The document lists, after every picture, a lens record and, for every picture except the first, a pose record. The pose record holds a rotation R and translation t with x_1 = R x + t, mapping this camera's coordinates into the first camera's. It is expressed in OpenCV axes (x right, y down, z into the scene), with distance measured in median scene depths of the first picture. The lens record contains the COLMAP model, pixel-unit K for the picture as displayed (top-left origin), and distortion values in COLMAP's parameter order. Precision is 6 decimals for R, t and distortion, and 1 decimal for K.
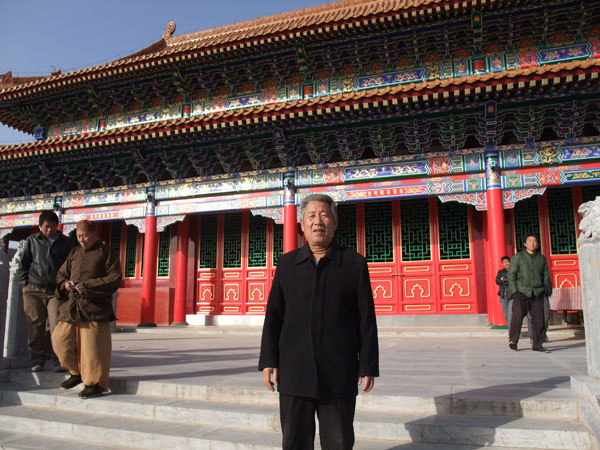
lens RADIAL K [[490.8, 0, 303.9], [0, 490.8, 226.3], [0, 0, 1]] dist [-0.081600, 0.005813]
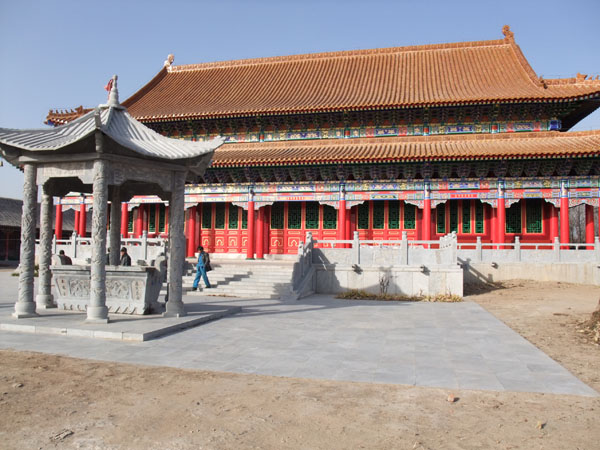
lens RADIAL K [[490.8, 0, 296.4], [0, 490.8, 228.9], [0, 0, 1]] dist [-0.081600, 0.005813]
pose [[0.996655, 0.022861, 0.078462, 0.002091], [-0.032264, 0.992157, 0.120763, -0.181194], [-0.075086, -0.122891, 0.989576, -1.076269]]
